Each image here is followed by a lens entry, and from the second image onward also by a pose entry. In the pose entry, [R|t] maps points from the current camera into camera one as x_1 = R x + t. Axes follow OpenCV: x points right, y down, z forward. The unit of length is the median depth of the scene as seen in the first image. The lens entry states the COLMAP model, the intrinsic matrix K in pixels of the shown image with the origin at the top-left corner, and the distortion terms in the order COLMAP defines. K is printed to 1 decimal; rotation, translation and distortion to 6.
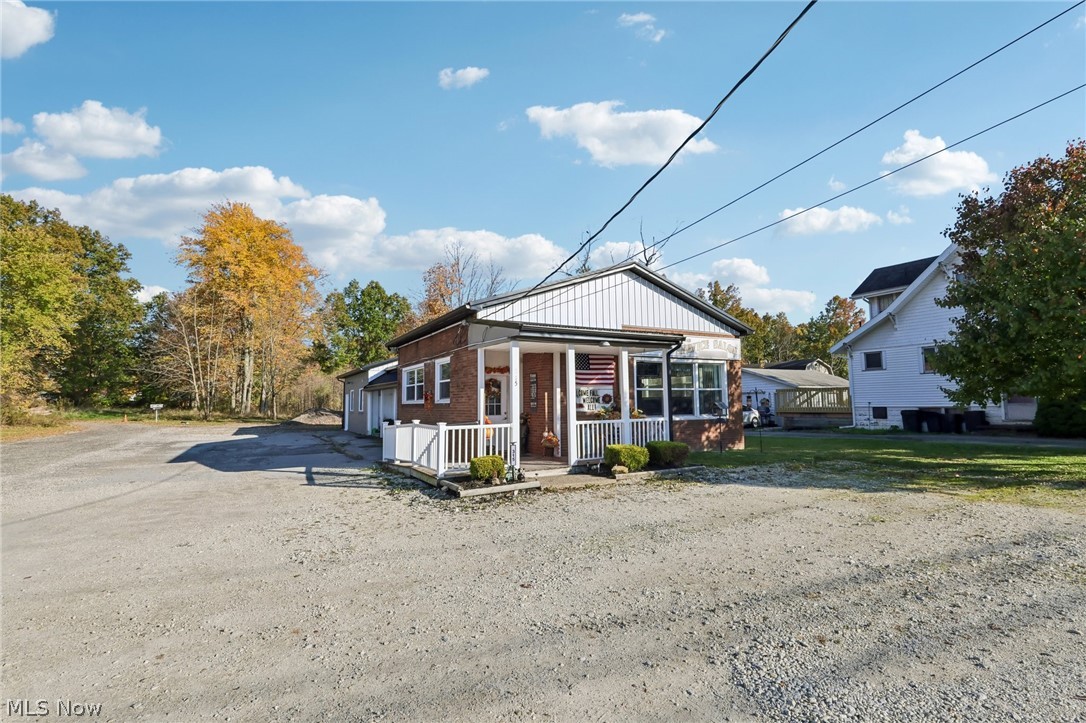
lens RADIAL K [[504.5, 0, 555.2], [0, 504.5, 378.5], [0, 0, 1]] dist [-0.021080, -0.000407]
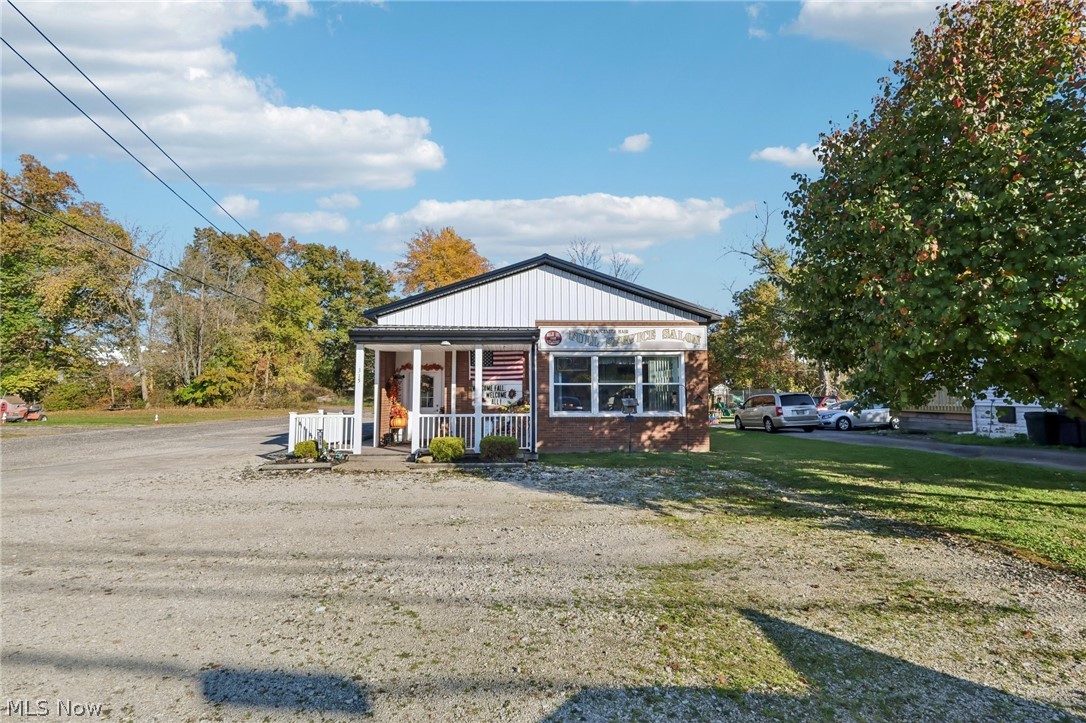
lens RADIAL K [[504.5, 0, 555.2], [0, 504.5, 378.5], [0, 0, 1]] dist [-0.021080, -0.000407]
pose [[0.885902, -0.005990, -0.463833, 0.576696], [0.014727, 0.999776, 0.015216, -0.004876], [0.463638, -0.020311, 0.885792, 0.112853]]
